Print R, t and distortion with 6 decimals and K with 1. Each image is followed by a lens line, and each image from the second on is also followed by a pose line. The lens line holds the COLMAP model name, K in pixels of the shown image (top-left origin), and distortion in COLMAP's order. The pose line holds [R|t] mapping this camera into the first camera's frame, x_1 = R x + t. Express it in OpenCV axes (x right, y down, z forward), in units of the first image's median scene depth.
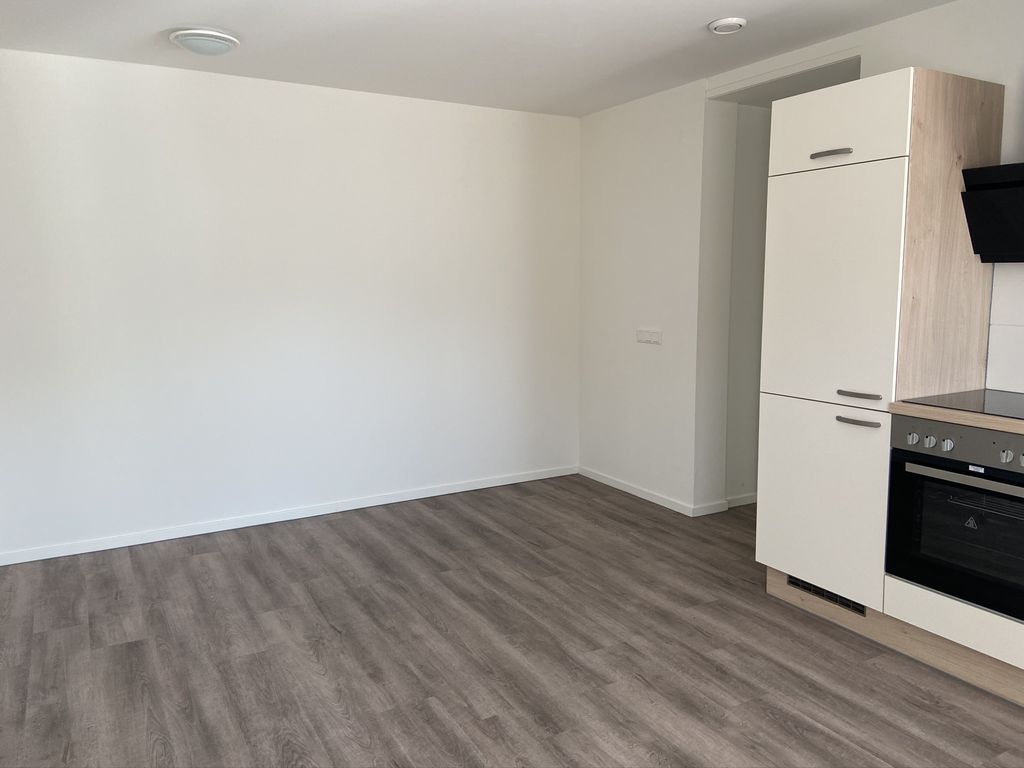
lens RADIAL K [[773.2, 0, 516.2], [0, 773.2, 379.1], [0, 0, 1]] dist [0.101119, -0.117630]
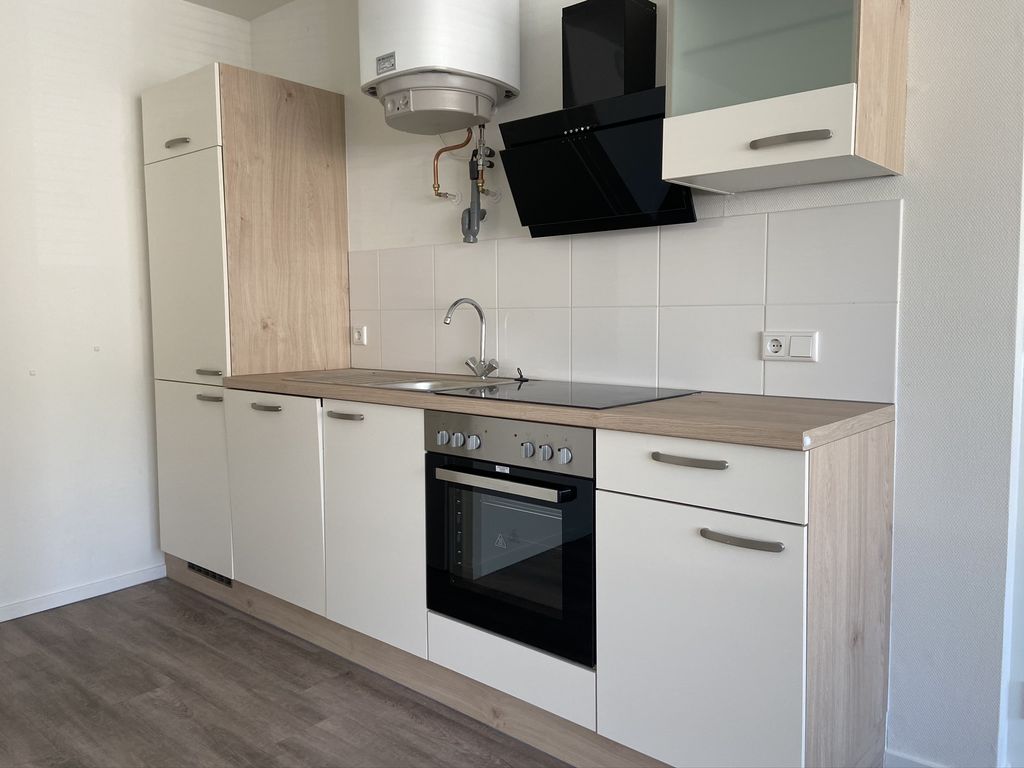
lens RADIAL K [[773.2, 0, 536.1], [0, 773.2, 386.5], [0, 0, 1]] dist [0.101119, -0.117630]
pose [[0.943086, -0.013181, 0.332287, 0.328109], [0.030559, 0.998421, -0.047124, 0.063060], [-0.331142, 0.054597, 0.942000, 0.212145]]
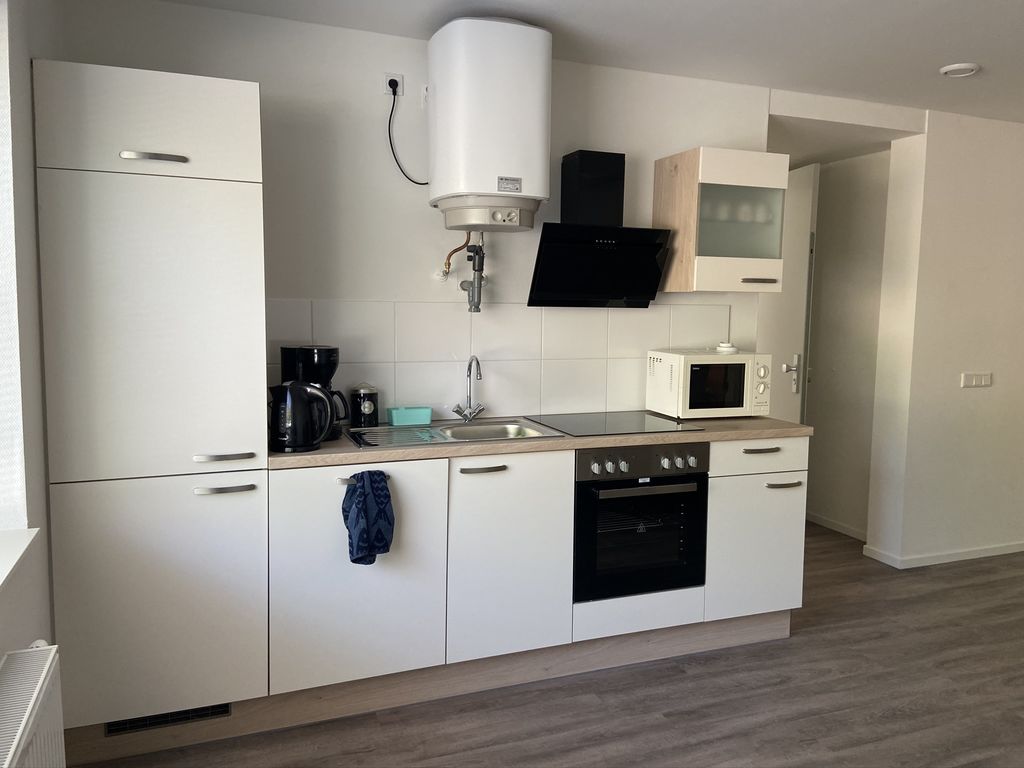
lens RADIAL K [[773.2, 0, 516.9], [0, 773.2, 378.8], [0, 0, 1]] dist [0.101119, -0.117630]
pose [[0.137077, -0.080524, 0.987282, -0.562771], [0.112776, 0.991478, 0.065208, -0.129882], [-0.984120, 0.102403, 0.144990, 0.941502]]
